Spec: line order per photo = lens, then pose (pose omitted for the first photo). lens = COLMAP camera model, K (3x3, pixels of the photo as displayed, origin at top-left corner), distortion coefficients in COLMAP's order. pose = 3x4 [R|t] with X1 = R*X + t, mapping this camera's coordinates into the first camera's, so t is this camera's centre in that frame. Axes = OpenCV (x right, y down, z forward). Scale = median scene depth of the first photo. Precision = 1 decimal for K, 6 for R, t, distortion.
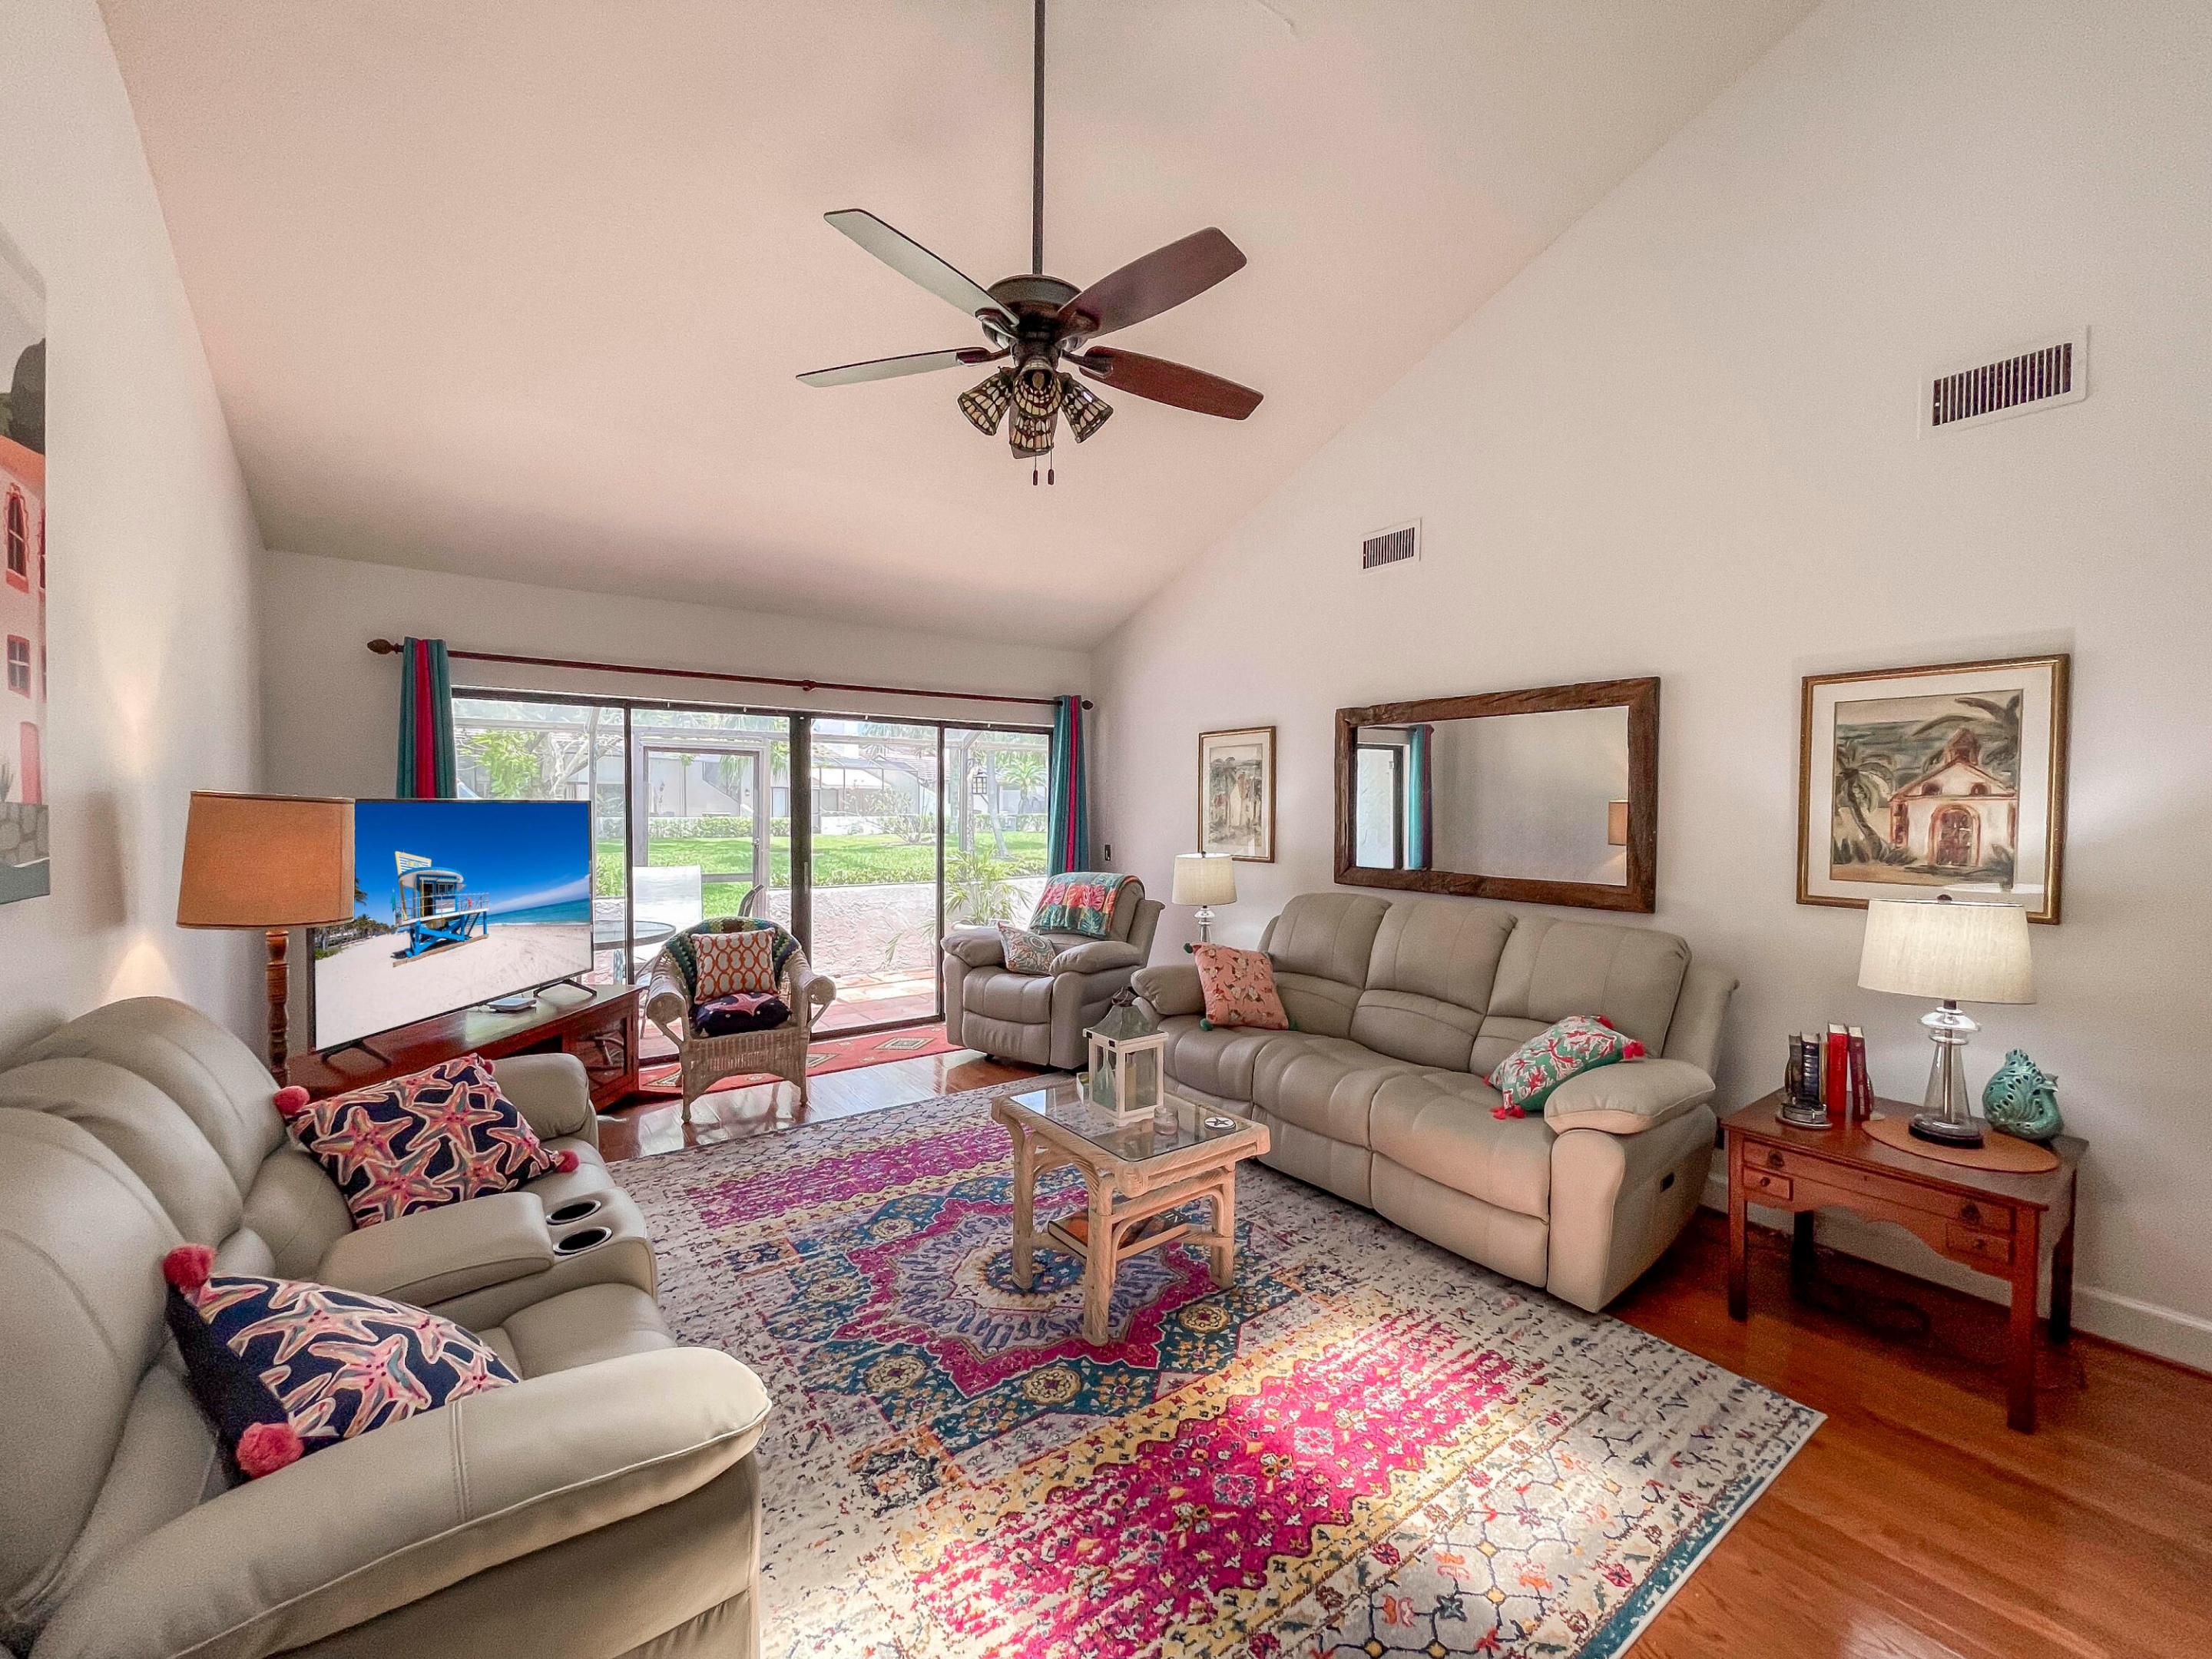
lens RADIAL K [[891.4, 0, 1106.0], [0, 891.4, 829.5], [0, 0, 1]] dist [0.002120, 0.000240]
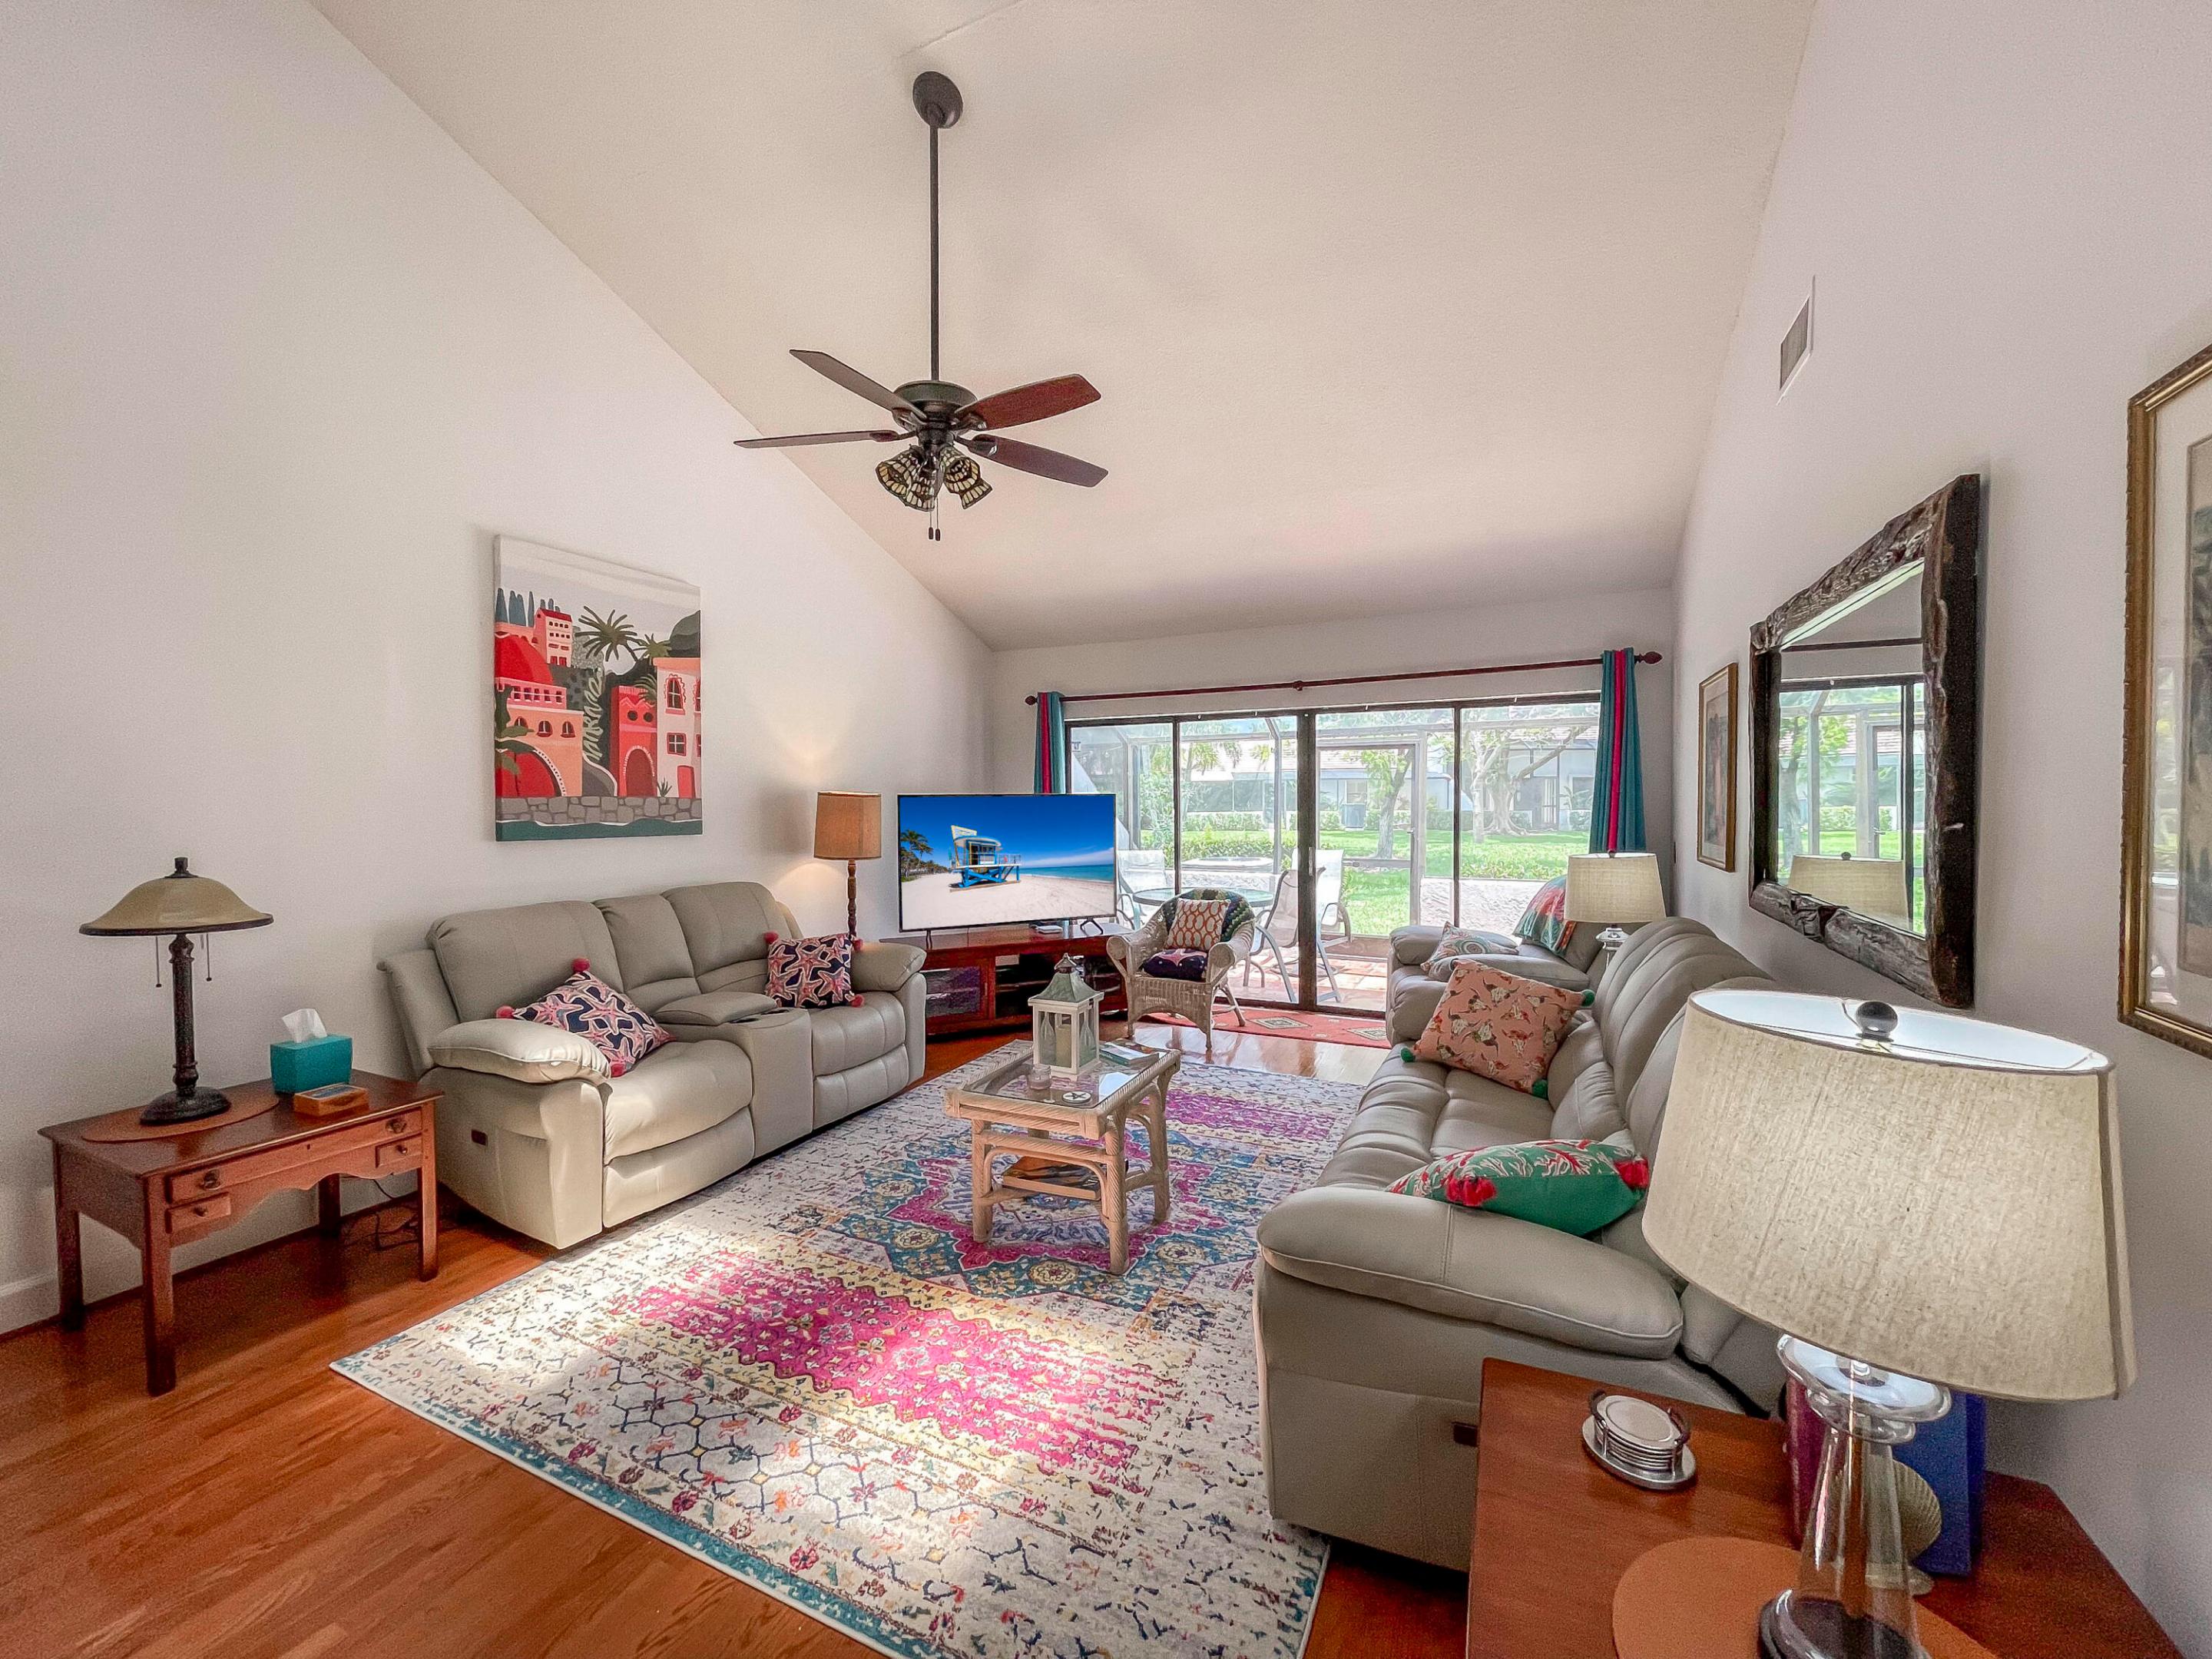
lens RADIAL K [[892.7, 0, 1103.9], [0, 892.7, 824.2], [0, 0, 1]] dist [-0.012756, 0.008764]
pose [[0.476725, 0.014102, -0.878940, 0.870850], [-0.012189, 0.999881, 0.009431, 0.002695], [0.878968, 0.006218, 0.476840, 0.448136]]
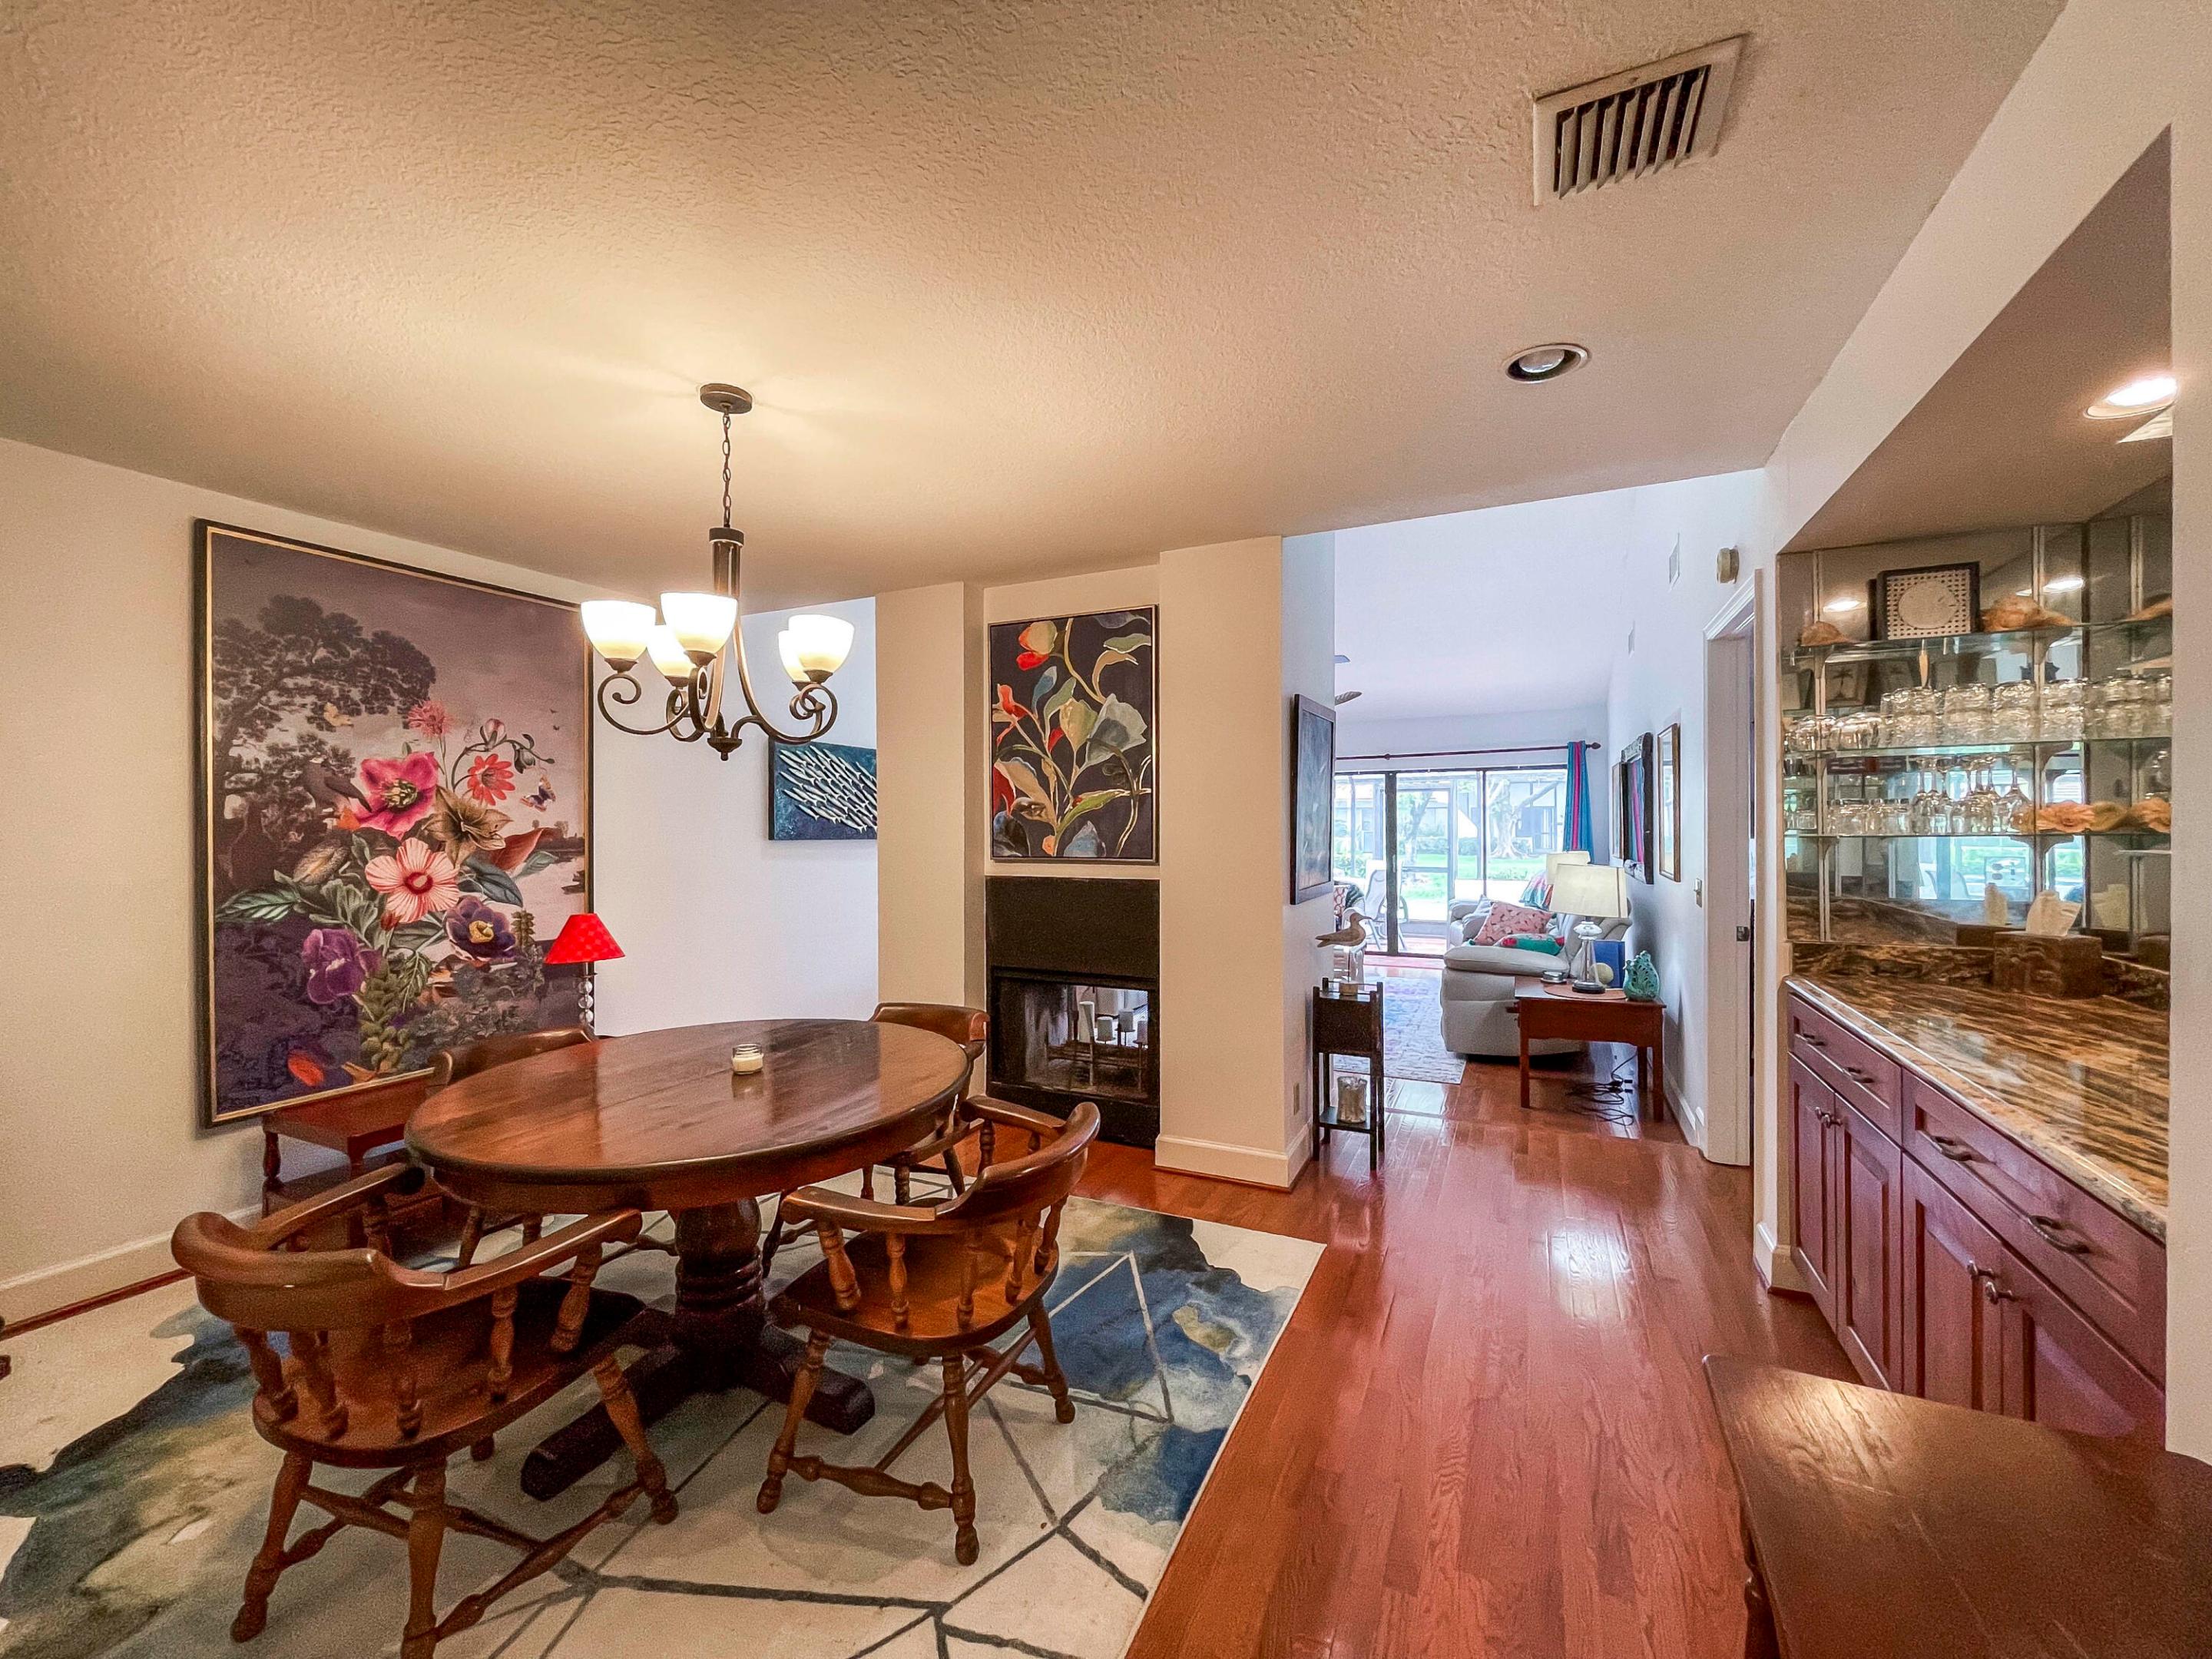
lens RADIAL K [[892.7, 0, 1103.9], [0, 892.7, 824.2], [0, 0, 1]] dist [-0.012756, 0.008764]
pose [[0.475548, -0.013527, -0.879586, 1.655491], [-0.012184, 0.999685, -0.021961, 0.037085], [0.879606, 0.021161, 0.475233, -0.615913]]
